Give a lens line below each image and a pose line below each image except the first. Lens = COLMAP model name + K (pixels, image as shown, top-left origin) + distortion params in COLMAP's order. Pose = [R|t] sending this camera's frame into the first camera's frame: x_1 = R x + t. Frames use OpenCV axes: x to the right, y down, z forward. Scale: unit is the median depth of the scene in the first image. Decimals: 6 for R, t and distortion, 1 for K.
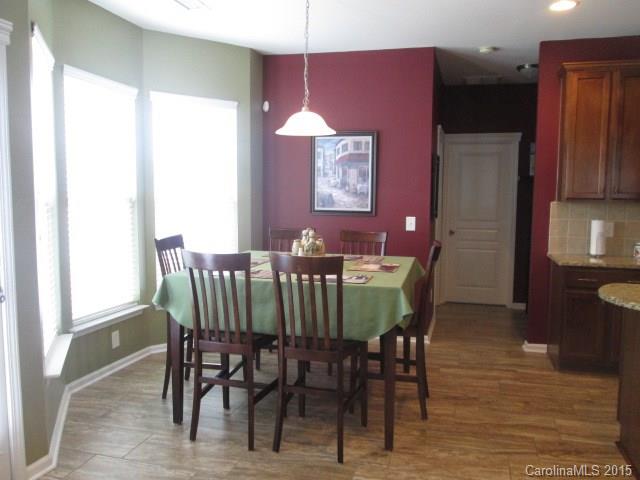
lens RADIAL K [[531.4, 0, 321.9], [0, 531.4, 239.4], [0, 0, 1]] dist [-0.040953, 0.000831]
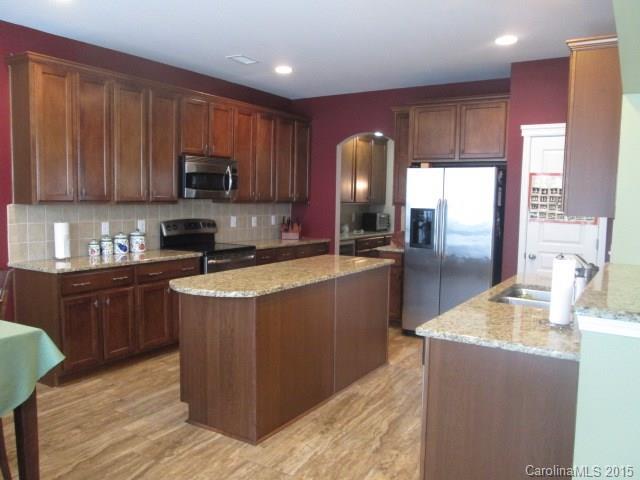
lens RADIAL K [[531.4, 0, 321.5], [0, 531.4, 241.1], [0, 0, 1]] dist [-0.040953, 0.000831]
pose [[0.269730, -0.087975, 0.958909, -0.338642], [0.073695, 0.994783, 0.070537, -0.043050], [-0.960112, 0.051641, 0.274806, 0.327830]]
